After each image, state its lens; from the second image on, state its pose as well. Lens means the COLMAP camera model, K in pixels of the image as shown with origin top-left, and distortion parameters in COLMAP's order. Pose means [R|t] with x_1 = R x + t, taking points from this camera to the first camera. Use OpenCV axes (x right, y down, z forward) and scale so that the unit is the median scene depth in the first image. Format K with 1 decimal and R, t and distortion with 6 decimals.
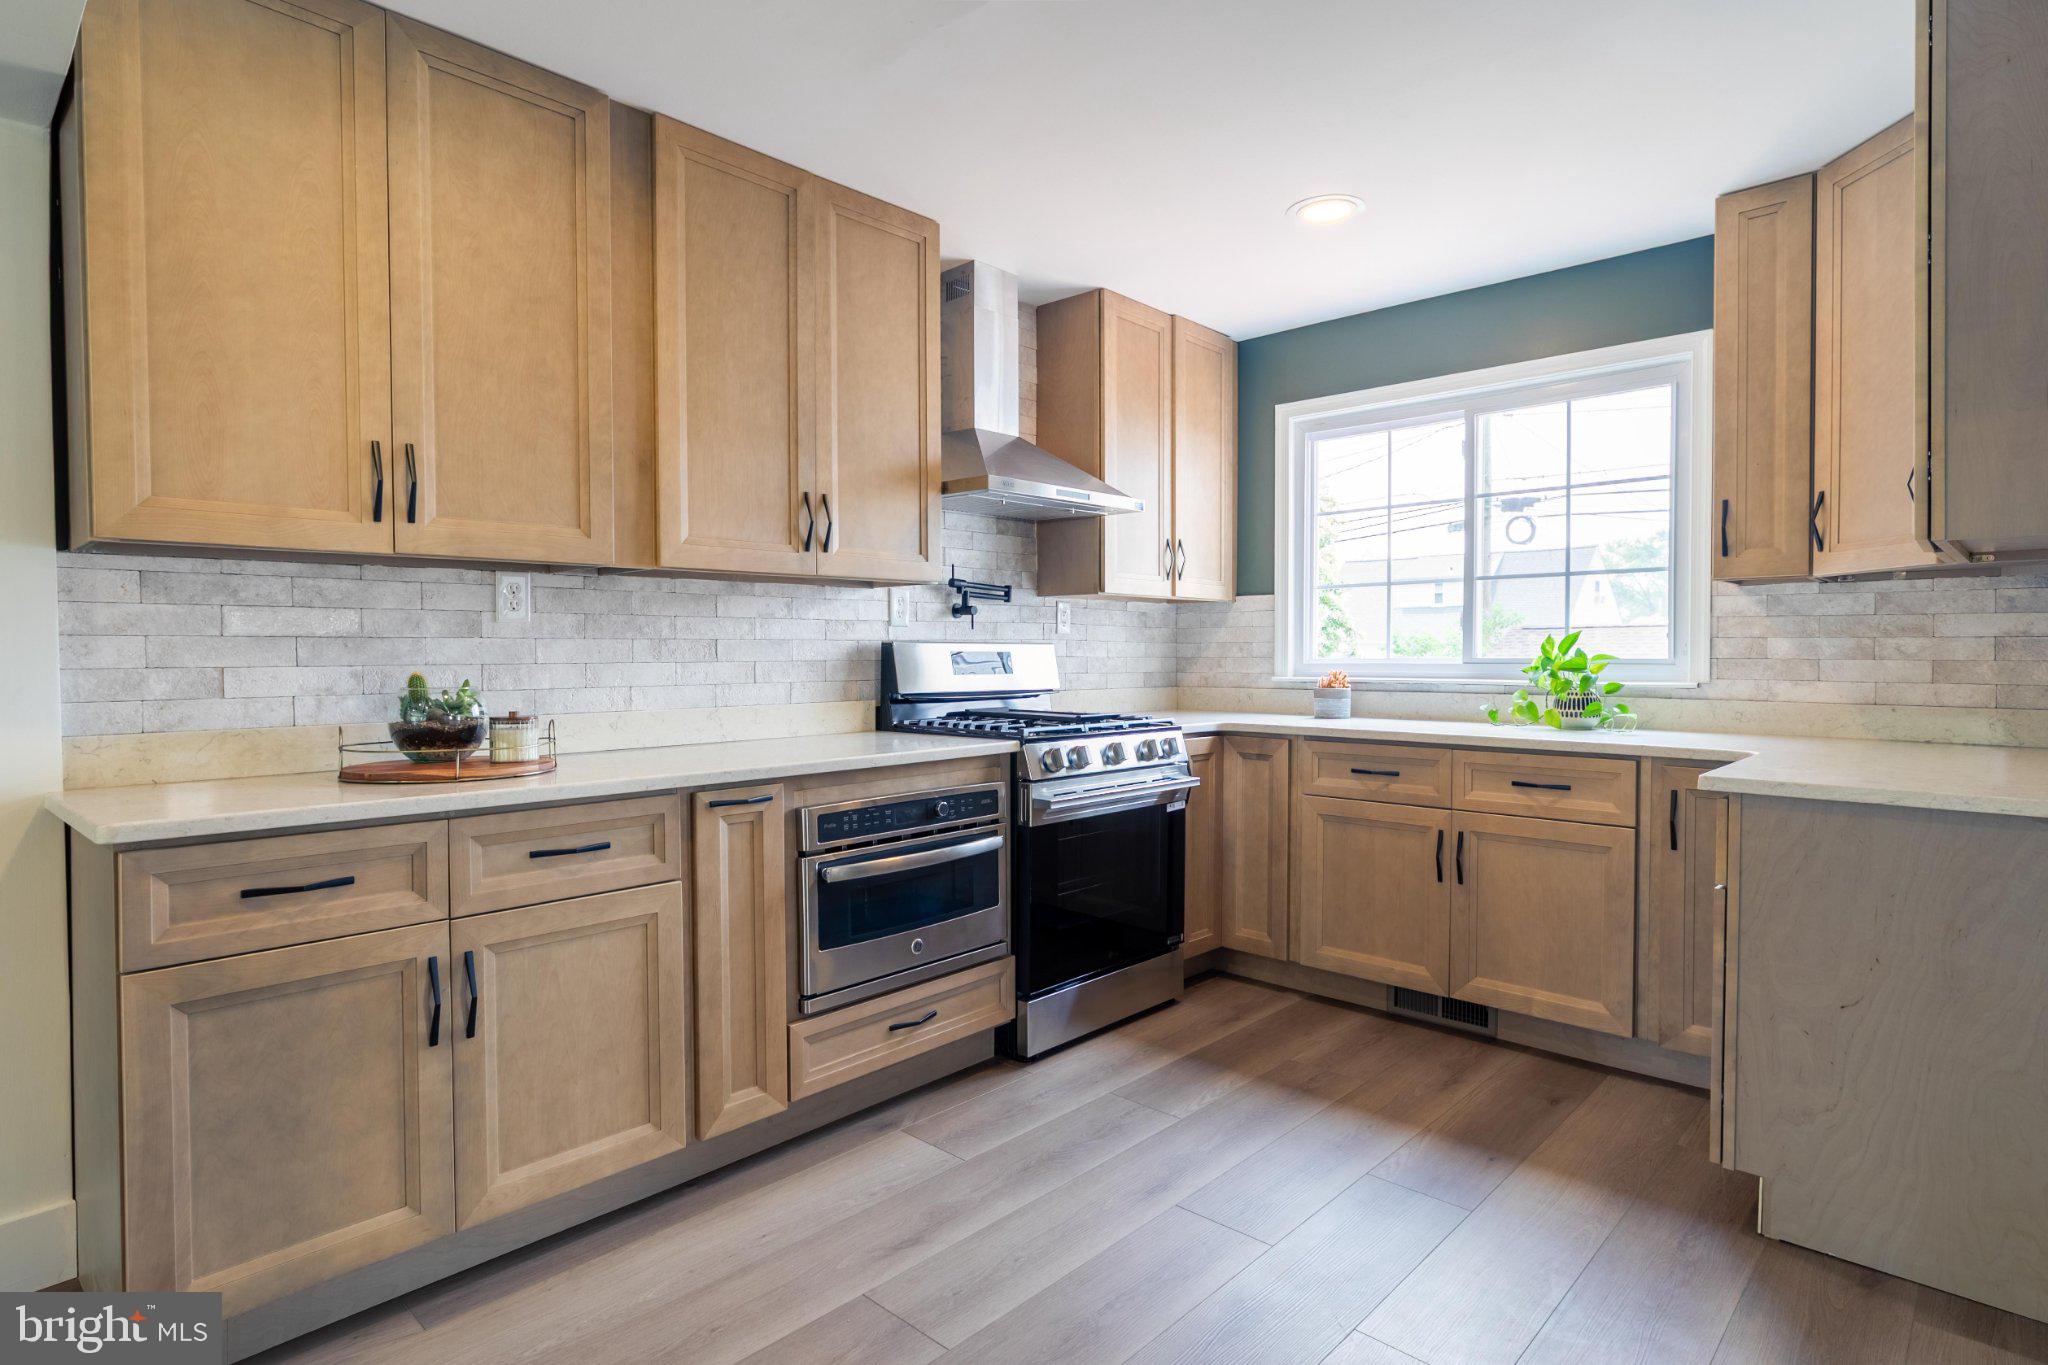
lens RADIAL K [[1078.3, 0, 1024.1], [0, 1078.3, 670.4], [0, 0, 1]] dist [0.001749, 0.001971]
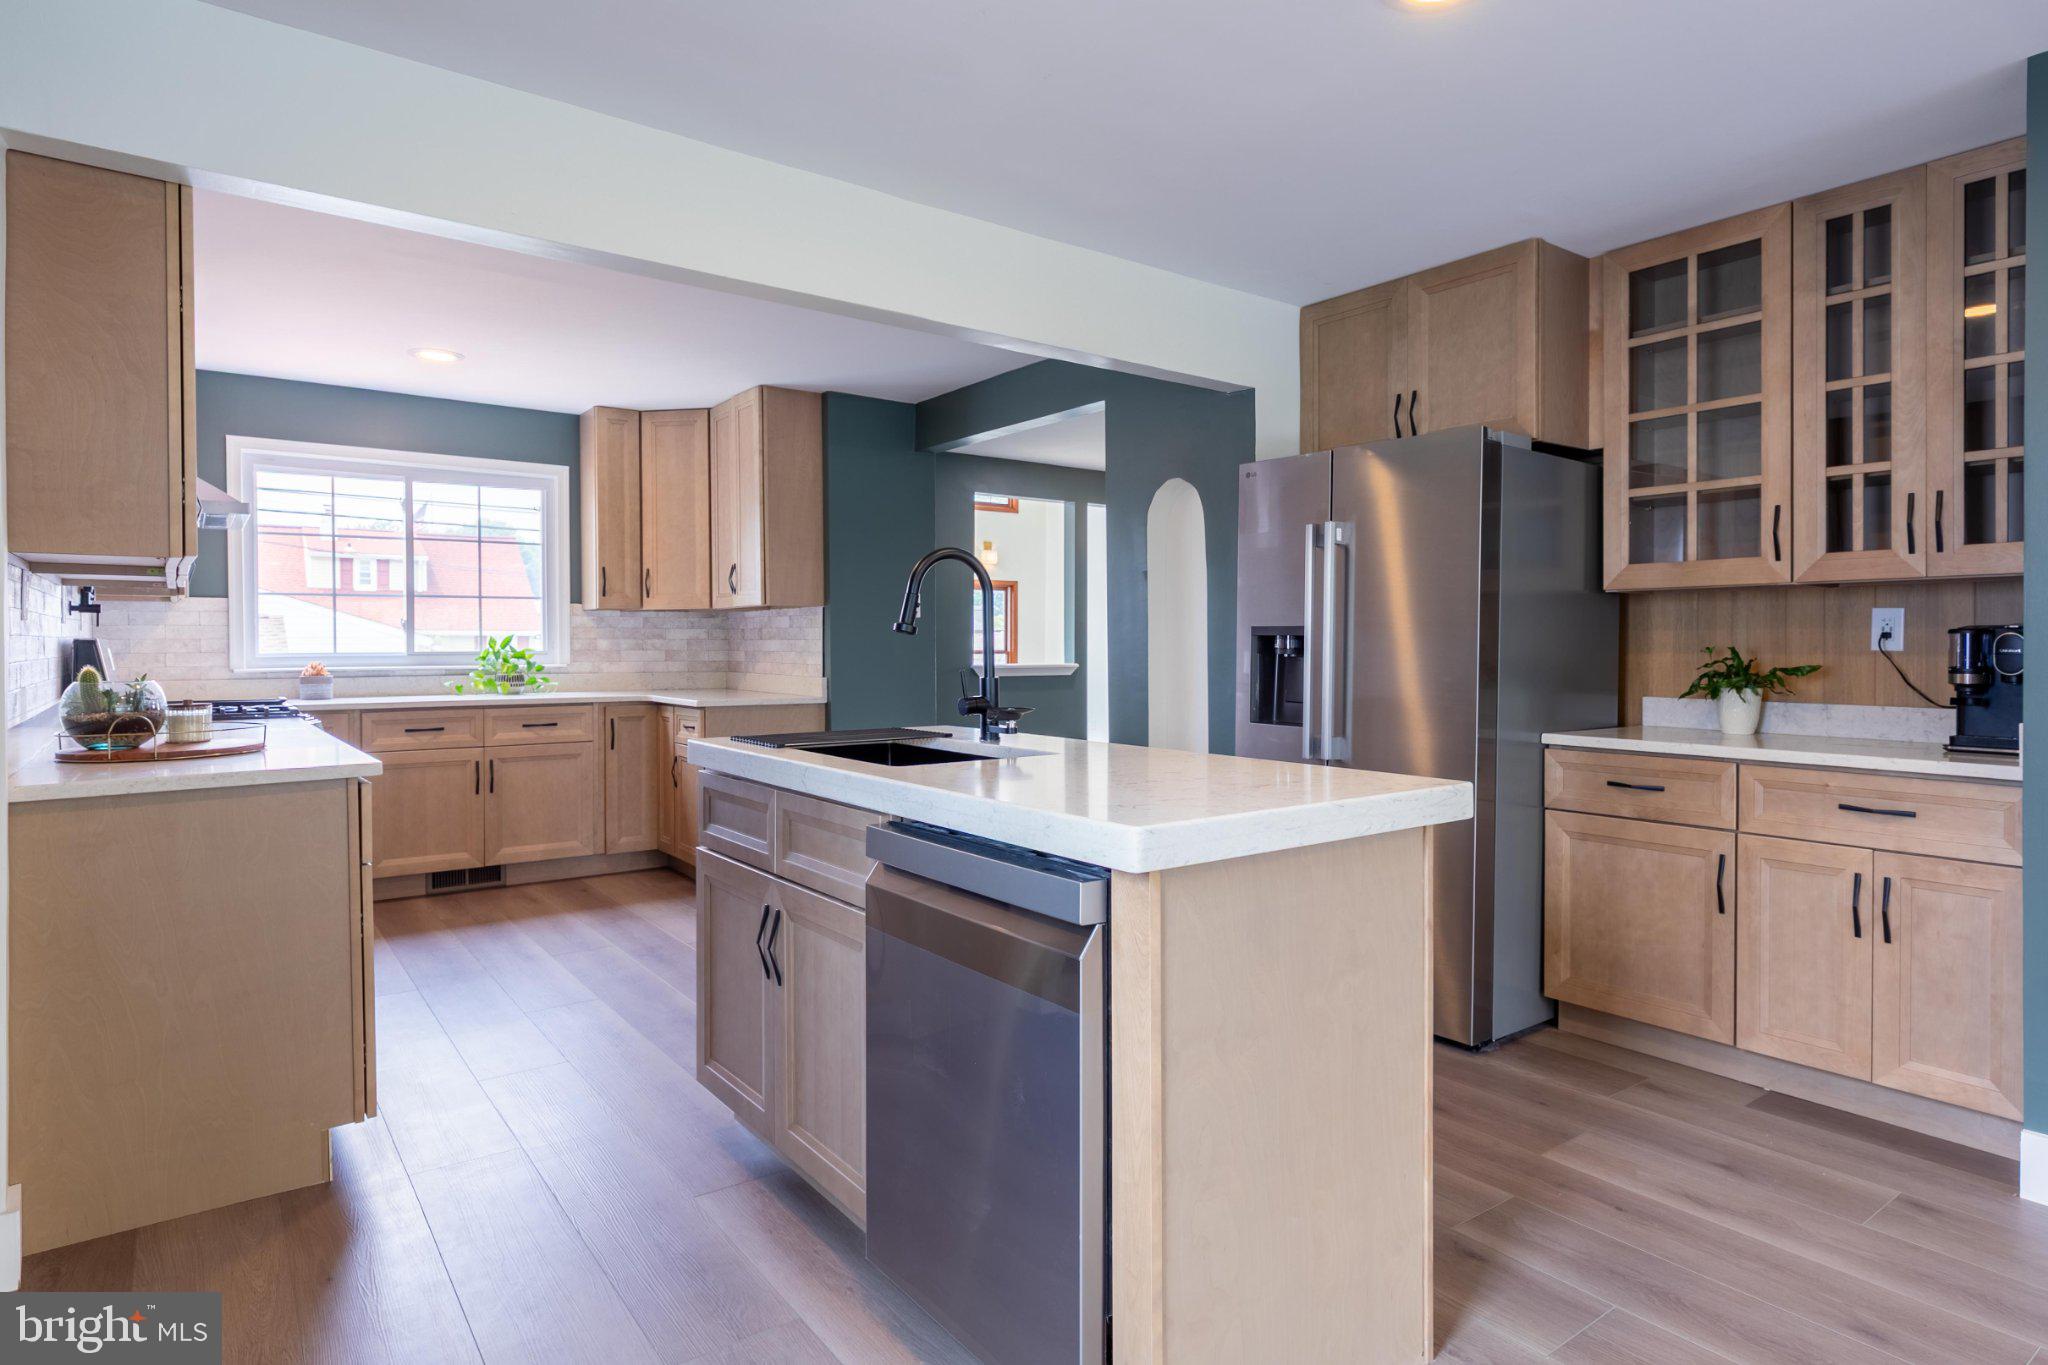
lens RADIAL K [[1119.8, 0, 1058.6], [0, 1119.8, 649.3], [0, 0, 1]] dist [0.007928, -0.002095]
pose [[0.160583, -0.005115, 0.987009, -1.172607], [0.019176, 0.999814, 0.002061, -0.001306], [-0.986836, 0.018596, 0.160651, -0.104759]]
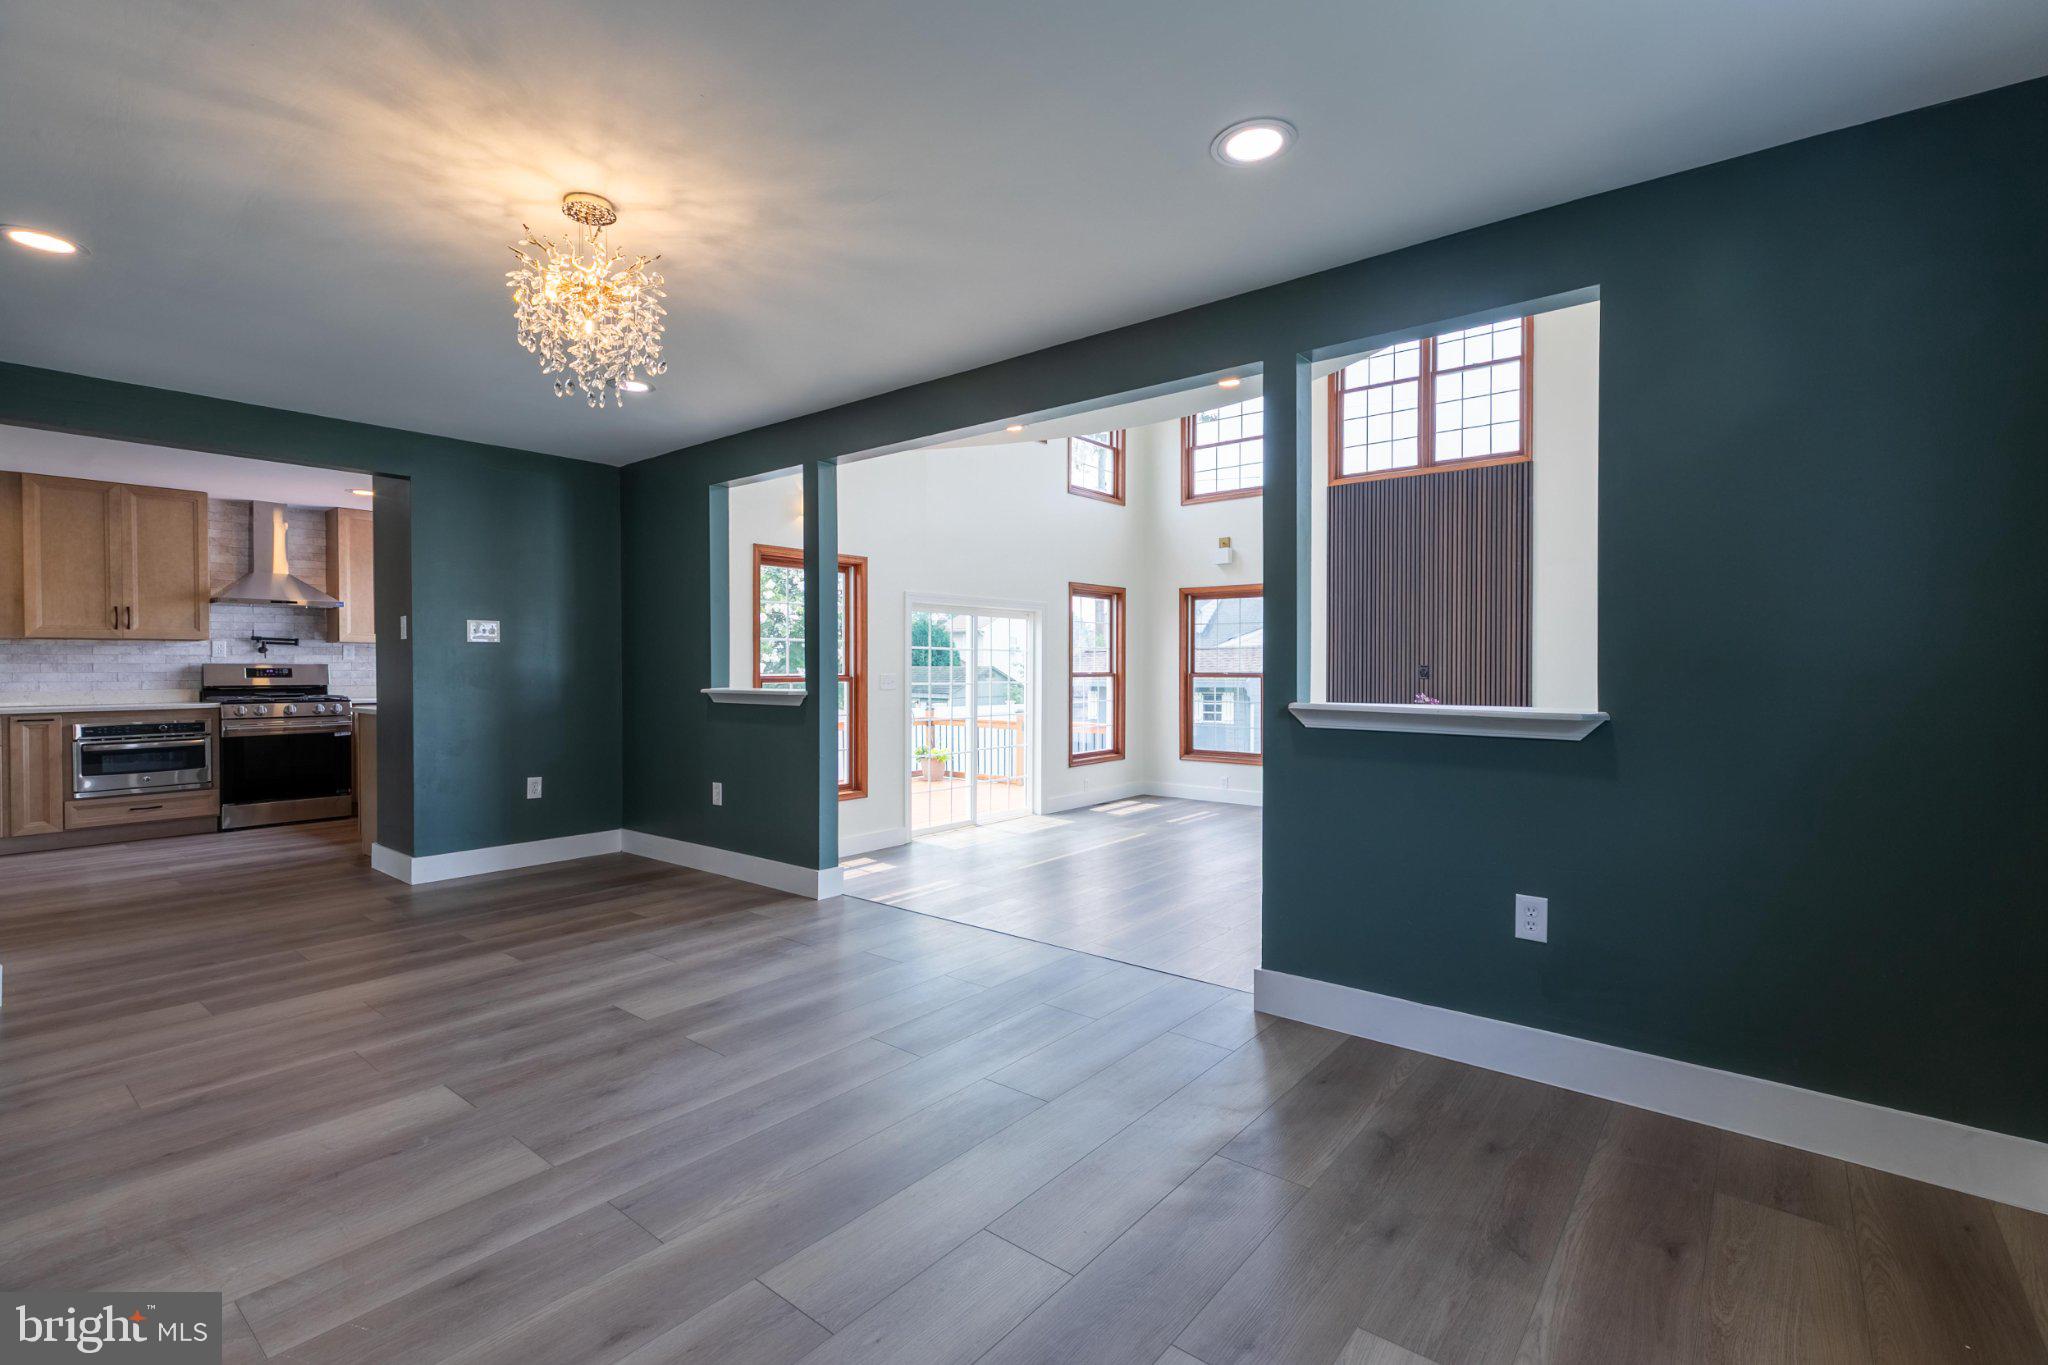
lens RADIAL K [[921.5, 0, 1038.1], [0, 921.5, 675.7], [0, 0, 1]] dist [-0.002970, 0.002129]
pose [[0.996274, -0.003041, 0.086195, 1.721389], [0.003934, 0.999940, -0.010185, 0.030279], [-0.086159, 0.010486, 0.996226, -1.318078]]
